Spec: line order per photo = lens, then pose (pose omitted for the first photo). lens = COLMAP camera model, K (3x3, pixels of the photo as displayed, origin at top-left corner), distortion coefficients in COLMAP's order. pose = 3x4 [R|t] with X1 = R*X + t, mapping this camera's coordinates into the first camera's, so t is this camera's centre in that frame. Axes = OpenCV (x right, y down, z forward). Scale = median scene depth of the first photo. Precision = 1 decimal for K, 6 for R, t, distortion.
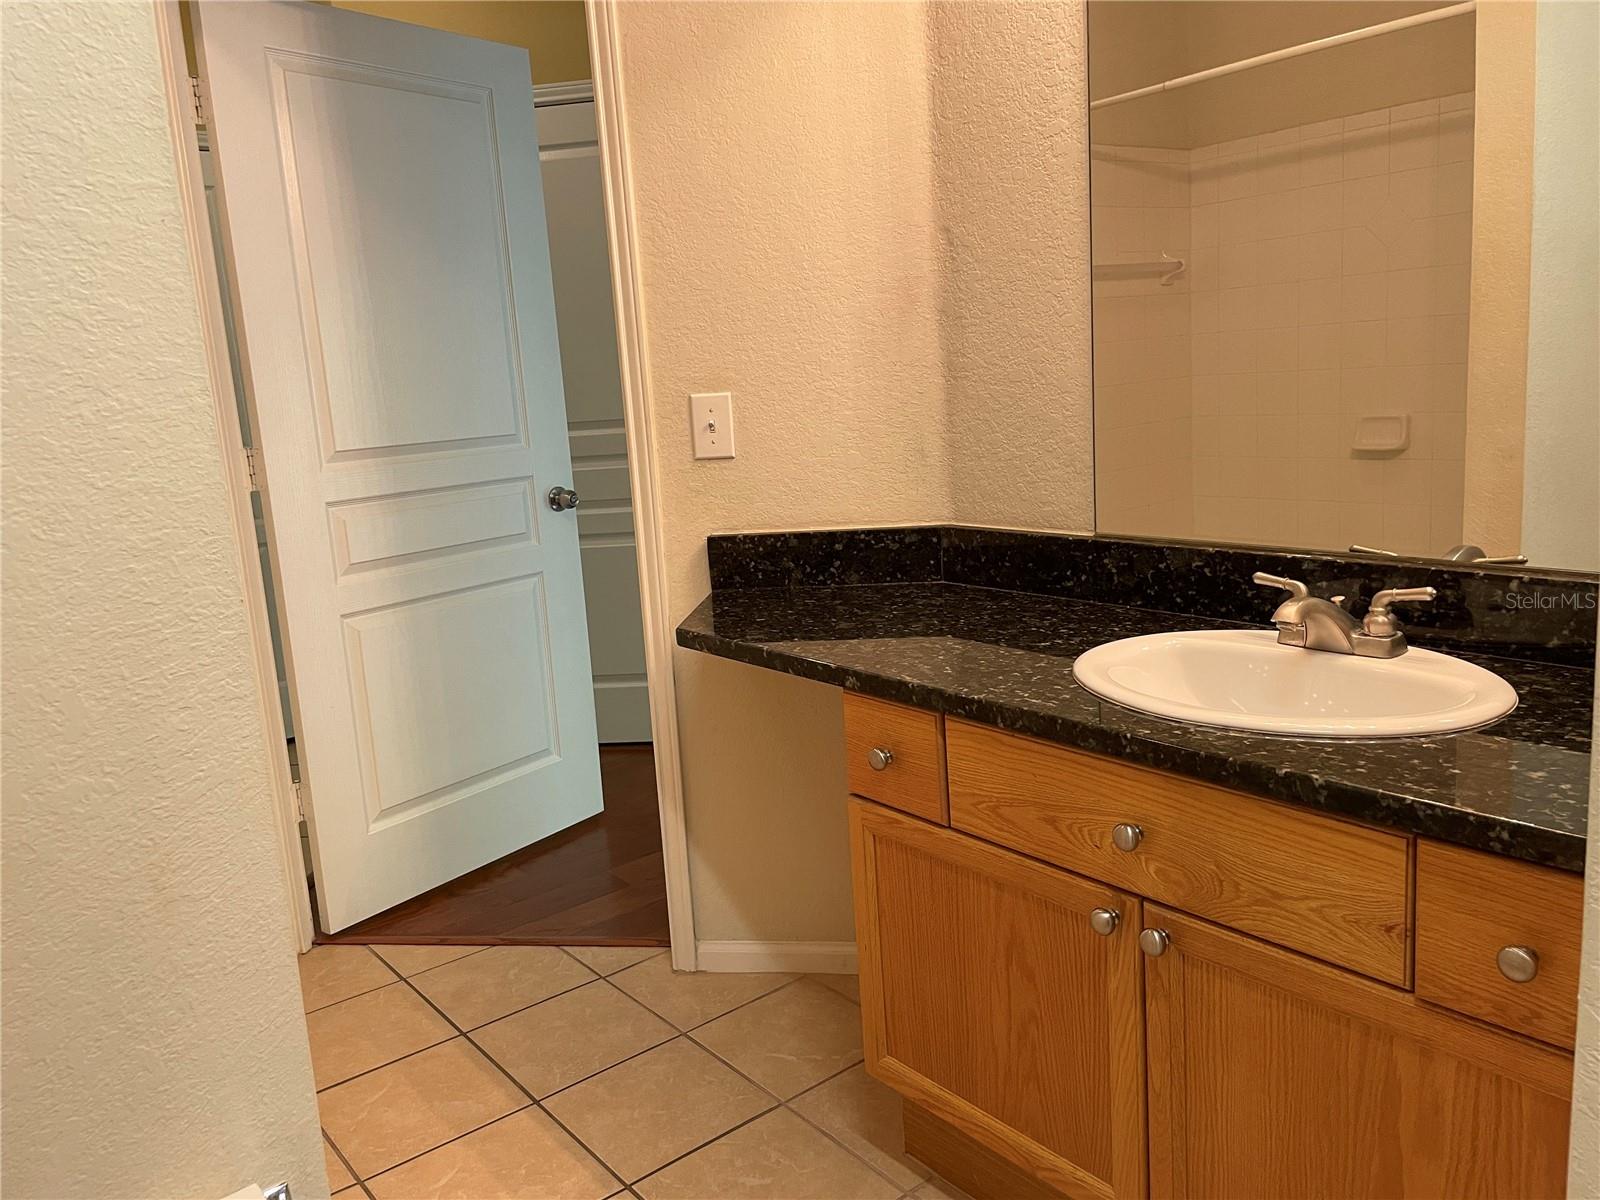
lens RADIAL K [[1205.2, 0, 802.2], [0, 1205.2, 598.4], [0, 0, 1]] dist [0.017643, -0.015260]
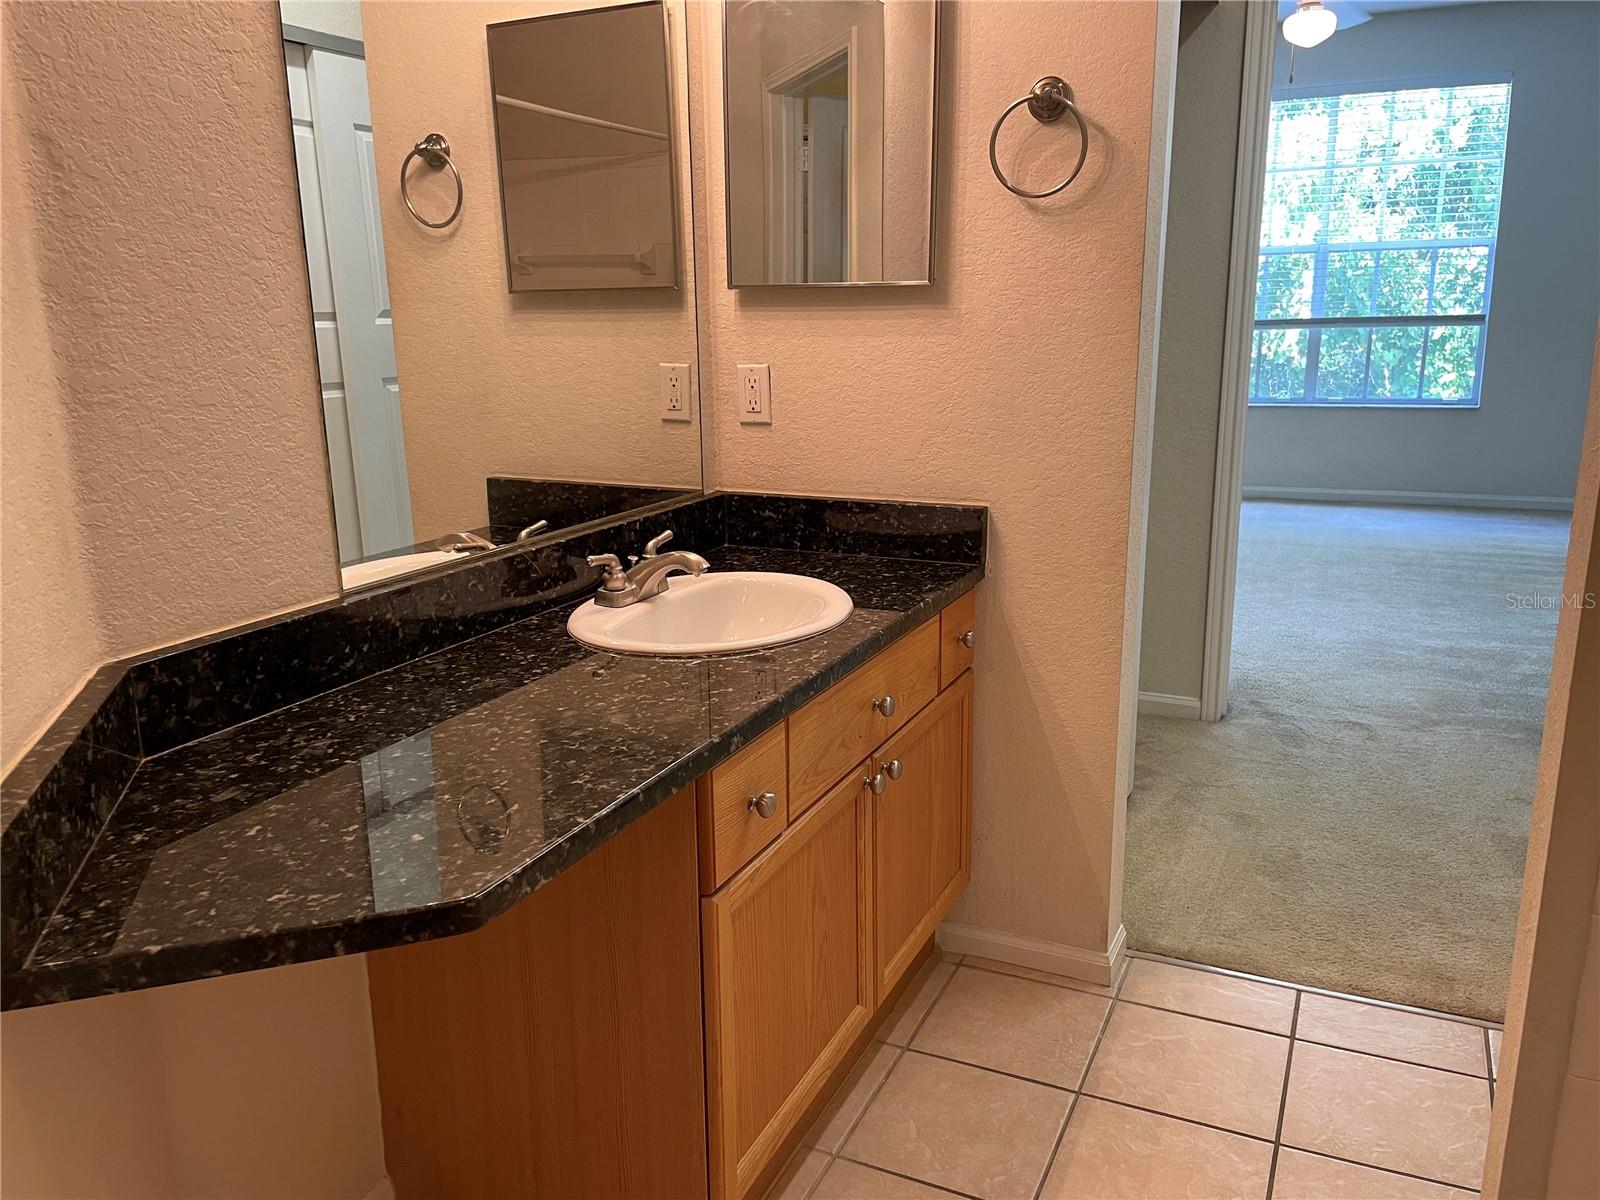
lens RADIAL K [[1205.2, 0, 805.9], [0, 1205.2, 598.2], [0, 0, 1]] dist [0.017643, -0.015260]
pose [[-0.433046, -0.141261, 0.890234, -0.719200], [0.211173, 0.944257, 0.252556, -0.227661], [-0.876286, 0.297362, -0.379076, 1.269690]]
